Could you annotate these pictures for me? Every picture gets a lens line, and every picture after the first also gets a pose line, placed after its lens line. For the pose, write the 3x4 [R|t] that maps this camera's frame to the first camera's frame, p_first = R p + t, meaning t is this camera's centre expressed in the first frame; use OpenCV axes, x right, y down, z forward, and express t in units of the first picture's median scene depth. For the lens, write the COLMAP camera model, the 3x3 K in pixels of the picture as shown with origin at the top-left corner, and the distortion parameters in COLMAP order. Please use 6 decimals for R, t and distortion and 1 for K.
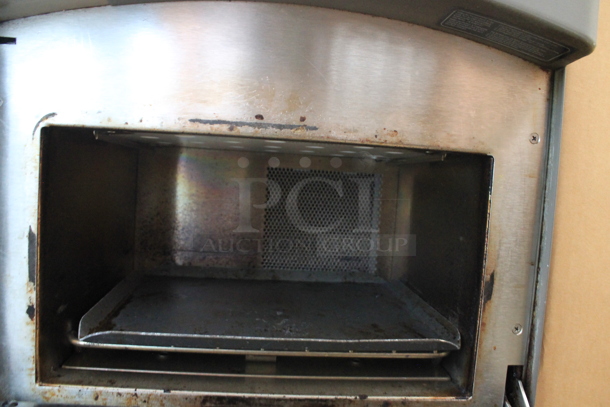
lens RADIAL K [[504.9, 0, 306.7], [0, 504.9, 204.0], [0, 0, 1]] dist [-0.118709, 0.055268]
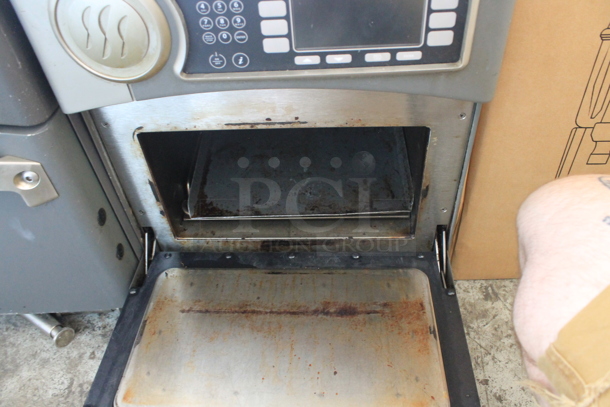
lens RADIAL K [[504.9, 0, 308.3], [0, 504.9, 202.4], [0, 0, 1]] dist [-0.118709, 0.055268]
pose [[0.987073, 0.004072, -0.160221, 0.269355], [0.105315, 0.737083, 0.667546, -0.987690], [0.120814, -0.675790, 0.727125, -0.265536]]
